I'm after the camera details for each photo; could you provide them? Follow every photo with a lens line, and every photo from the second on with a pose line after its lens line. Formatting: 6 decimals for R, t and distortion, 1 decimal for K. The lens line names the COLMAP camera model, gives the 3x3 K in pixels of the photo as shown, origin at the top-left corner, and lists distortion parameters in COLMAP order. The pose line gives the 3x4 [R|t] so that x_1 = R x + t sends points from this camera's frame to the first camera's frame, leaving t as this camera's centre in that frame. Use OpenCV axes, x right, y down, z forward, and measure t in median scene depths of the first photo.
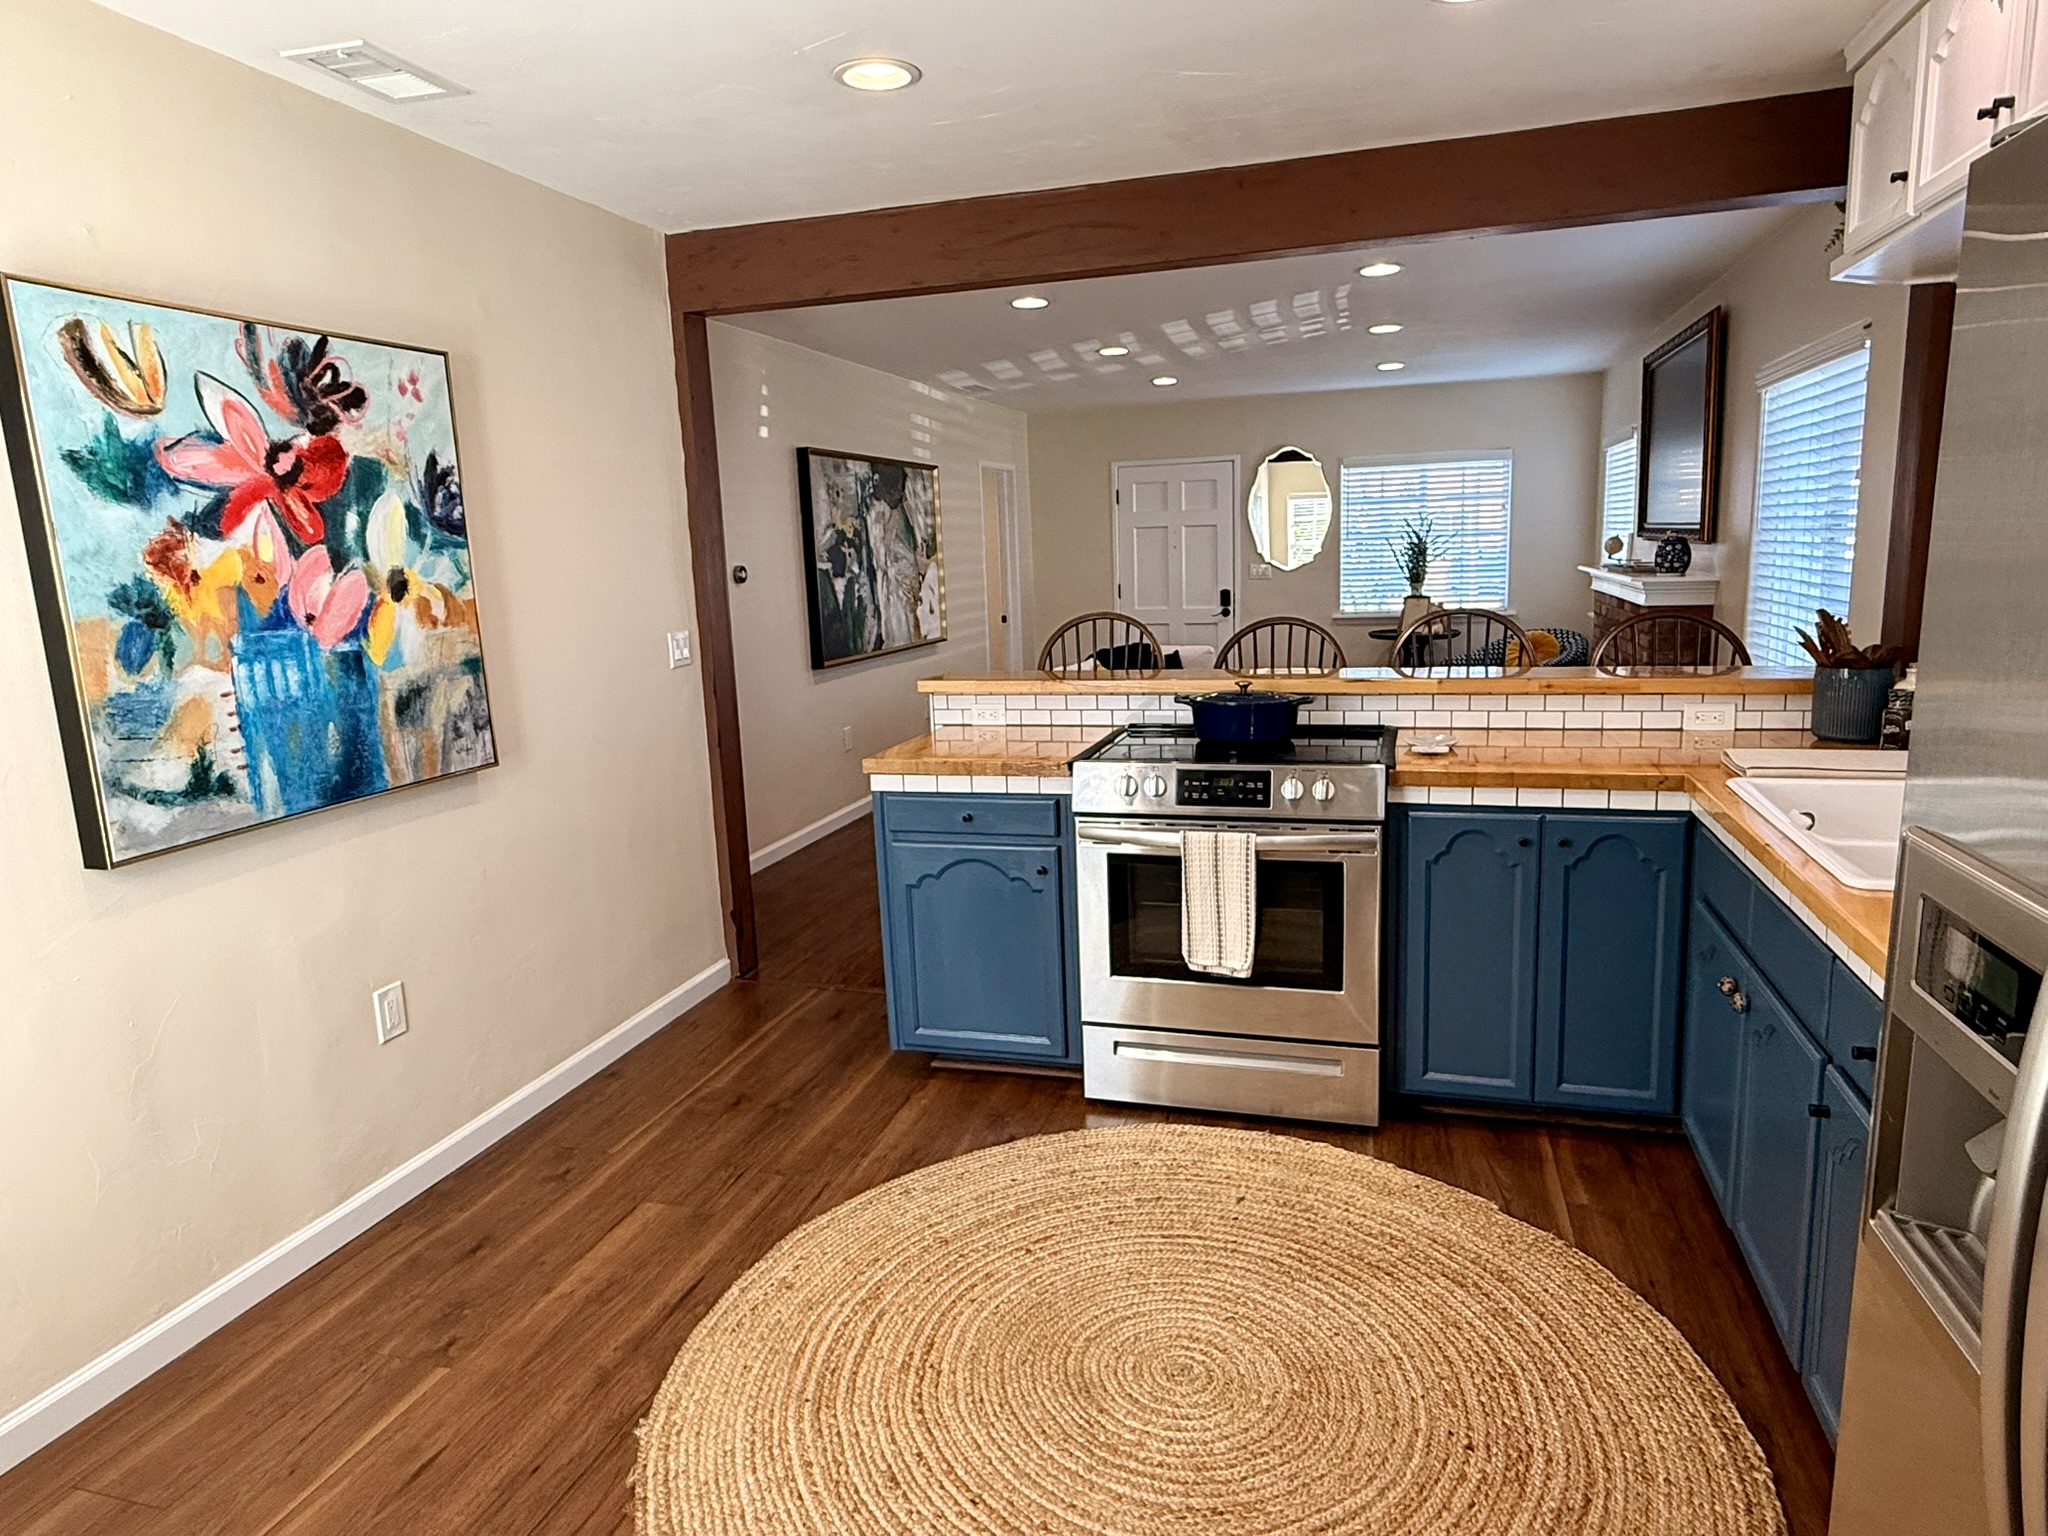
lens RADIAL K [[1244.6, 0, 1020.2], [0, 1244.6, 763.2], [0, 0, 1]] dist [-0.001126, -0.000378]
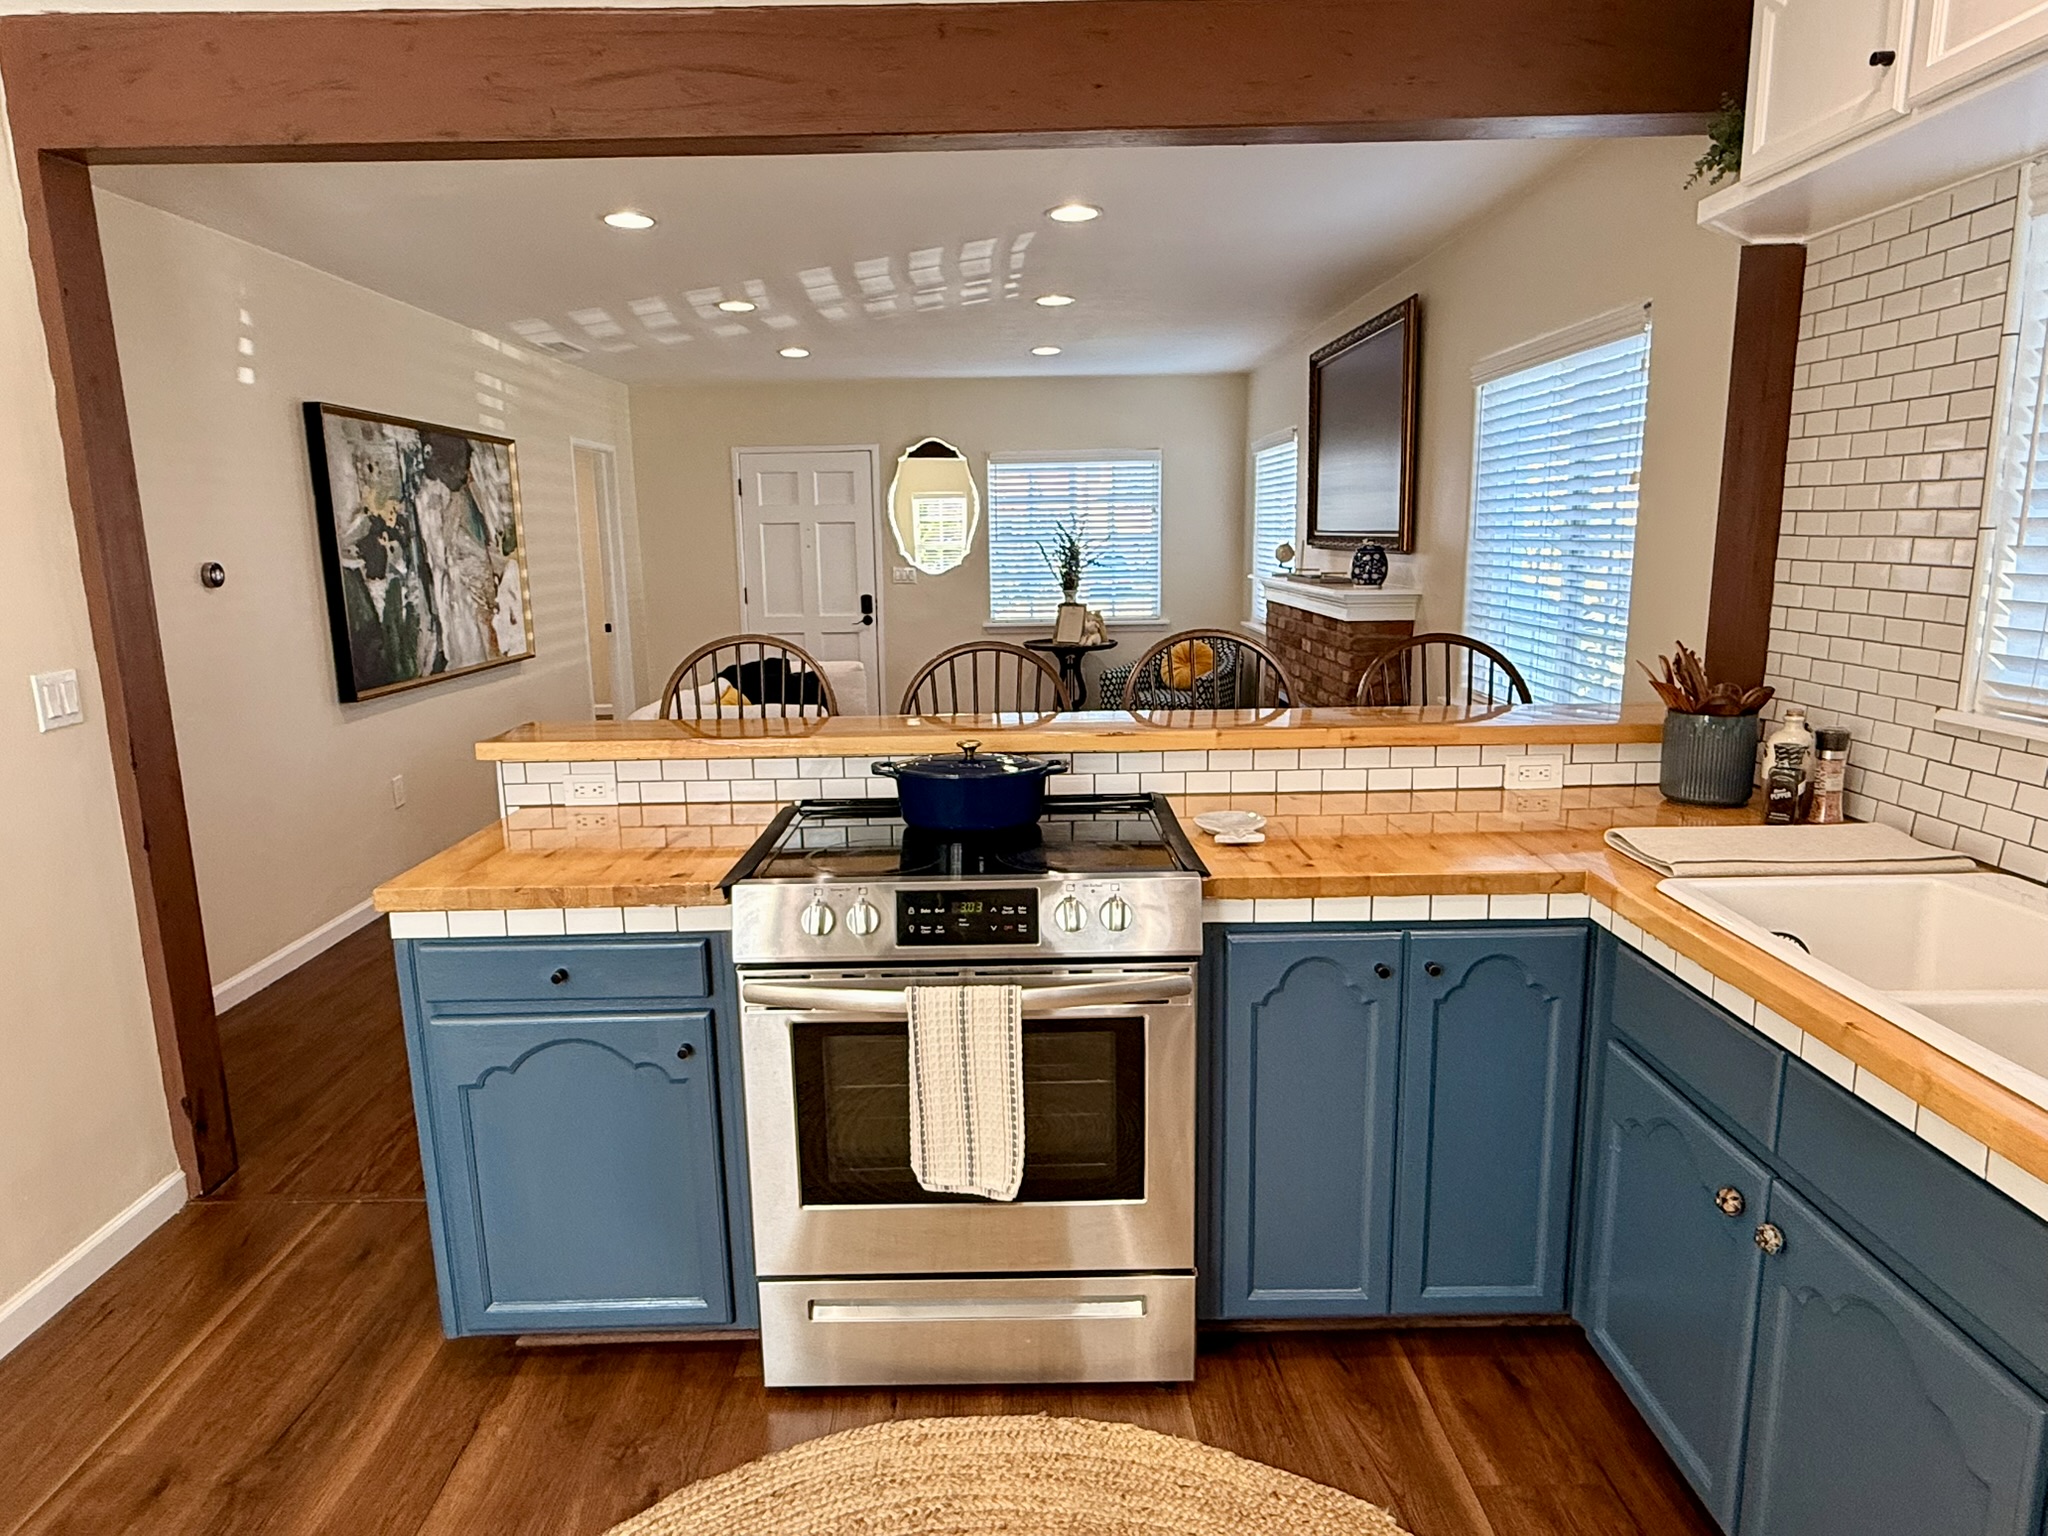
lens RADIAL K [[1246.2, 0, 1012.6], [0, 1246.2, 770.8], [0, 0, 1]] dist [-0.001113, 0.000833]
pose [[0.955581, -0.034603, 0.292689, -0.002523], [0.032626, 0.999400, 0.011636, -0.034698], [-0.292916, -0.001570, 0.956137, 0.194752]]
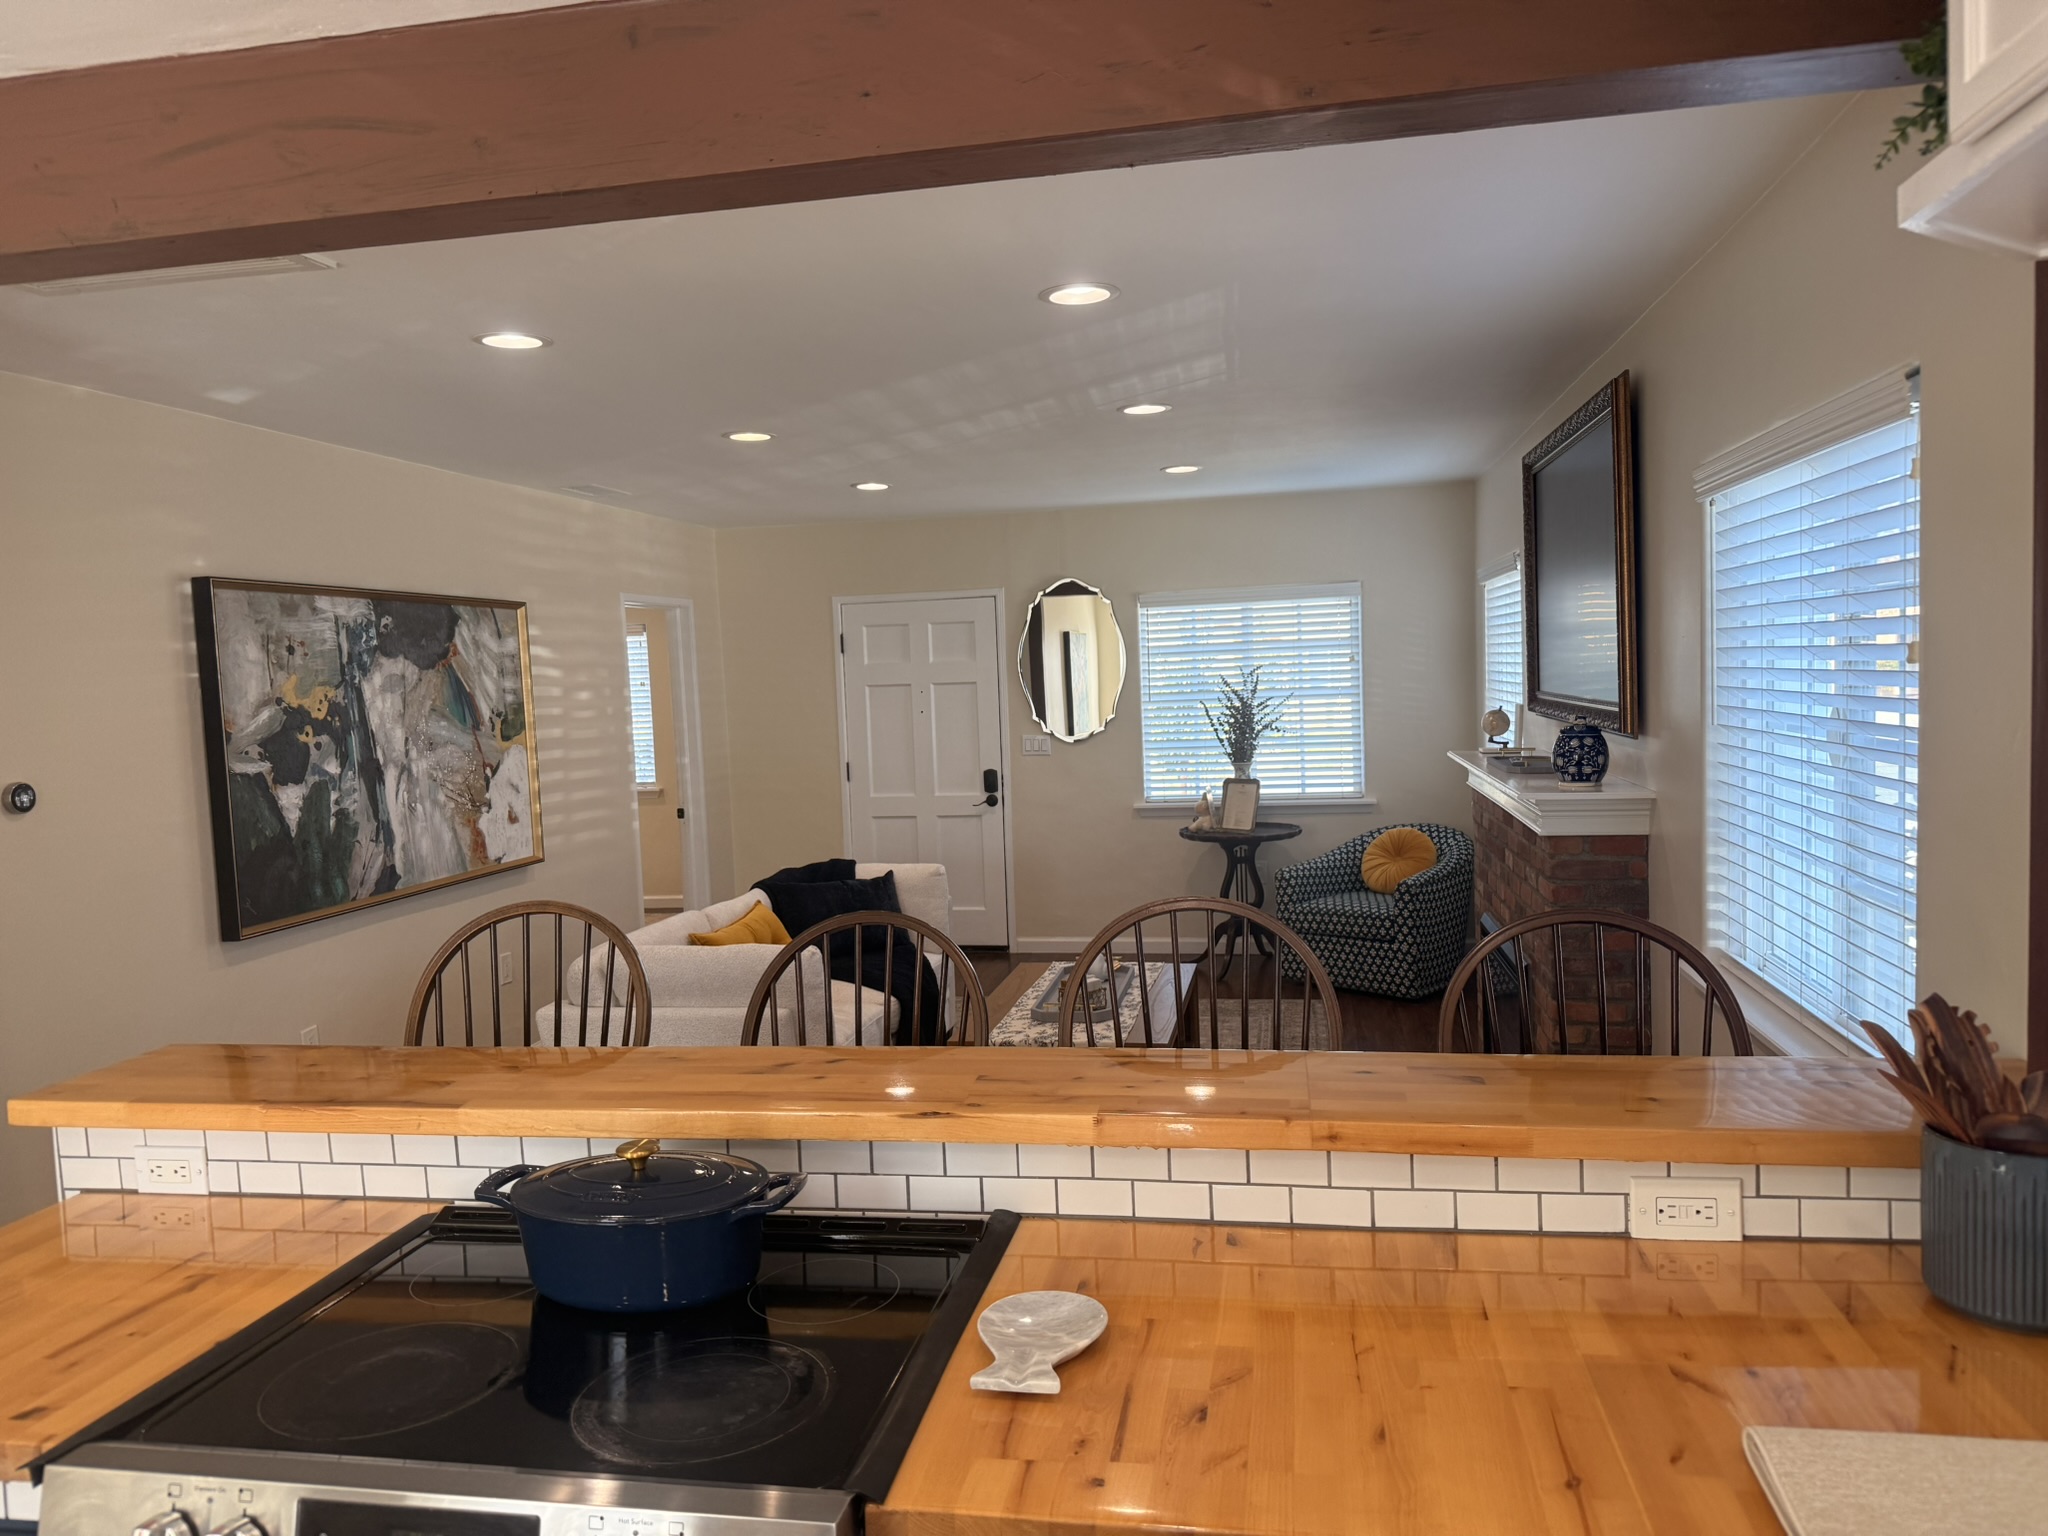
lens RADIAL K [[1440.5, 0, 1017.4], [0, 1440.5, 767.9], [0, 0, 1]] dist [0.109478, -0.171455]
pose [[0.993947, -0.009097, 0.109483, 0.156429], [0.021186, 0.993731, -0.109769, -0.083594], [-0.107798, 0.111424, 0.987909, 0.294686]]
